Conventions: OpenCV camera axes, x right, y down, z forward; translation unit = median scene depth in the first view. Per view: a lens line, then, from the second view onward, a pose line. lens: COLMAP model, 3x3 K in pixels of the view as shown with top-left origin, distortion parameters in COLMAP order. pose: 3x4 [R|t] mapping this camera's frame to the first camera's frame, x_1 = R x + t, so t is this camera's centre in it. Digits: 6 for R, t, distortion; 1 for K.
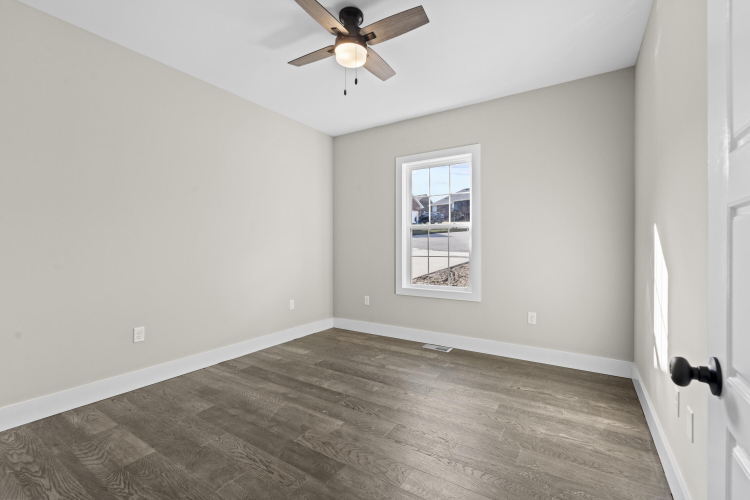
lens RADIAL K [[327.5, 0, 375.0], [0, 327.5, 250.0], [0, 0, 1]] dist [-0.002573, -0.000443]
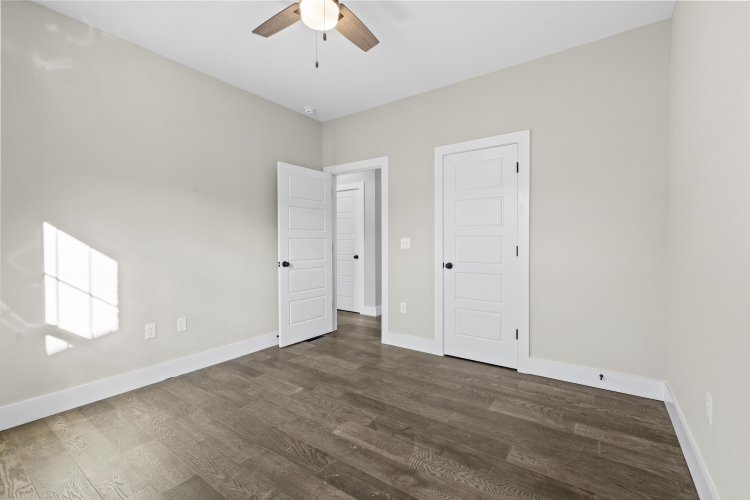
lens RADIAL K [[327.5, 0, 375.0], [0, 327.5, 250.0], [0, 0, 1]] dist [-0.002573, -0.000443]
pose [[-0.998995, 0.001624, 0.044788, -0.261274], [0.002906, 0.999588, 0.028563, -0.014840], [-0.044723, 0.028664, -0.998588, 1.928887]]
